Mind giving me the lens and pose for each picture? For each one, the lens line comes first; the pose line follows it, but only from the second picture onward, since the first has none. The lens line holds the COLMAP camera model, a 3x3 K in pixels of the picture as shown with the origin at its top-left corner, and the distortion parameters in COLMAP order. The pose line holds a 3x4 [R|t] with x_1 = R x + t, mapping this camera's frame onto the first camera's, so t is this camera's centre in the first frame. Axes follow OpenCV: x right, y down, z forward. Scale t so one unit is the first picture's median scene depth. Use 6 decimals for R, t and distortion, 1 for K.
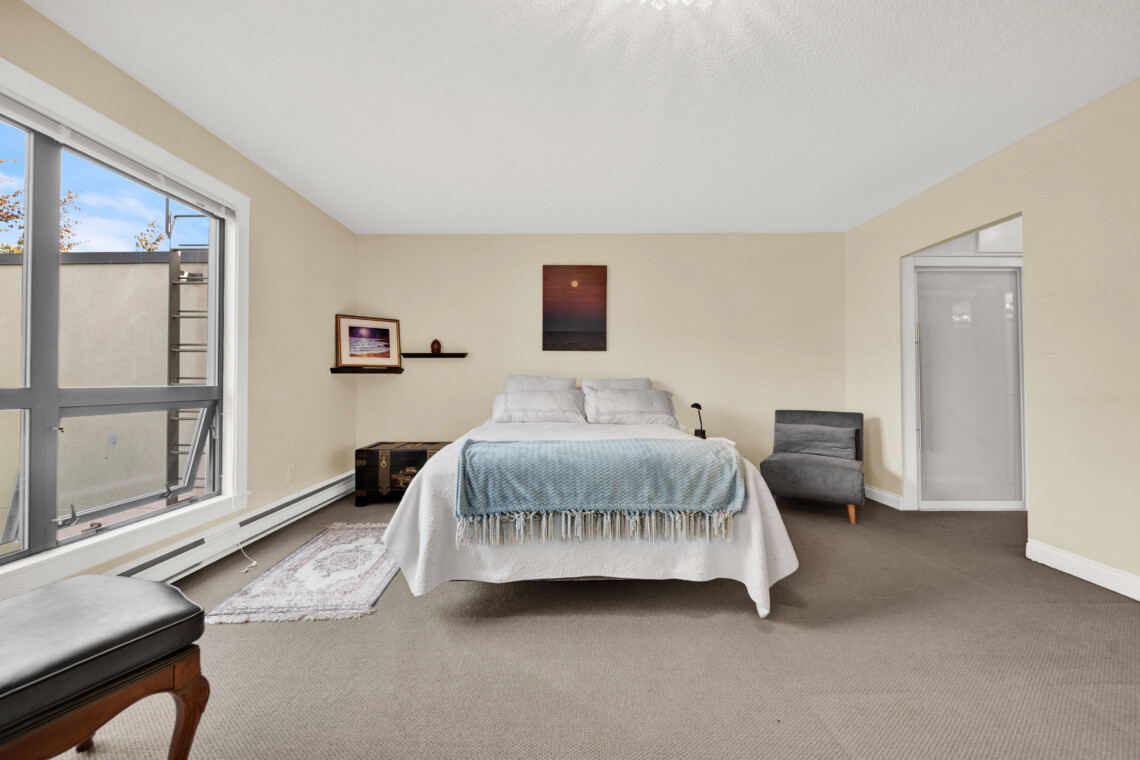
lens RADIAL K [[413.8, 0, 570.0], [0, 413.8, 380.0], [0, 0, 1]] dist [0.001233, 0.000008]
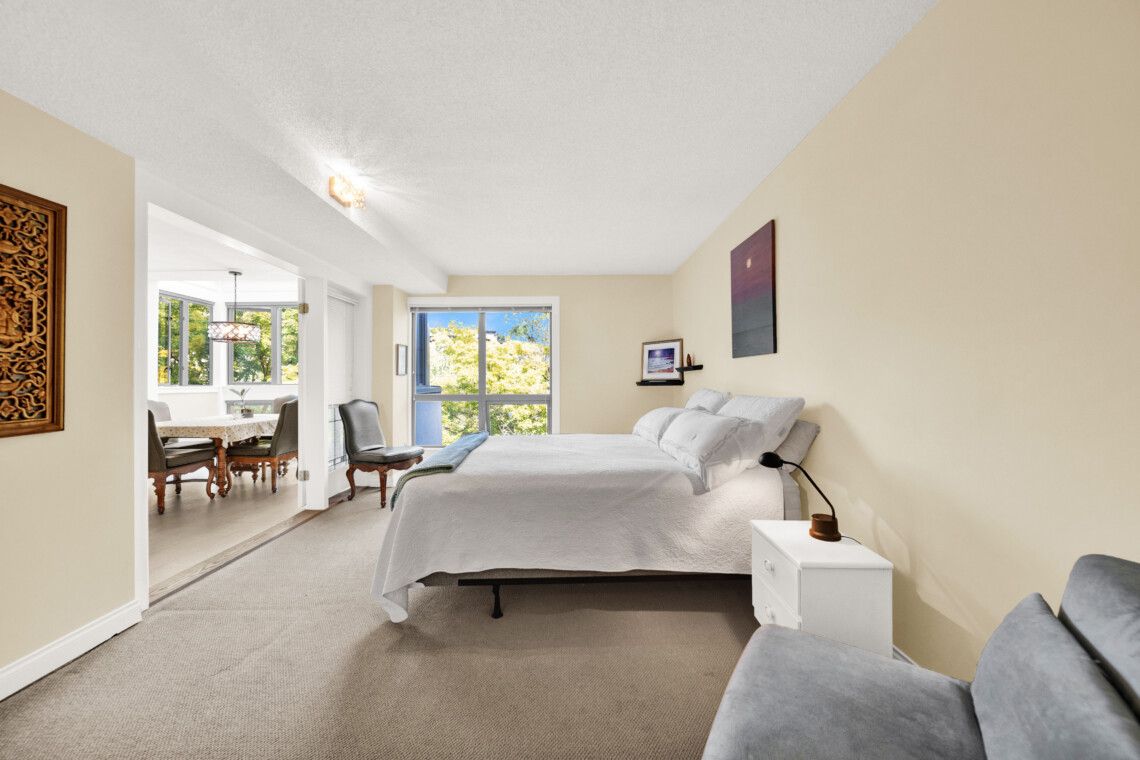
lens RADIAL K [[404.2, 0, 566.6], [0, 404.2, 378.5], [0, 0, 1]] dist [-0.001699, -0.000287]
pose [[-0.001871, -0.007482, -0.999970, 0.731084], [0.008440, 0.999936, -0.007497, -0.029051], [0.999963, -0.008454, -0.001808, 0.695139]]
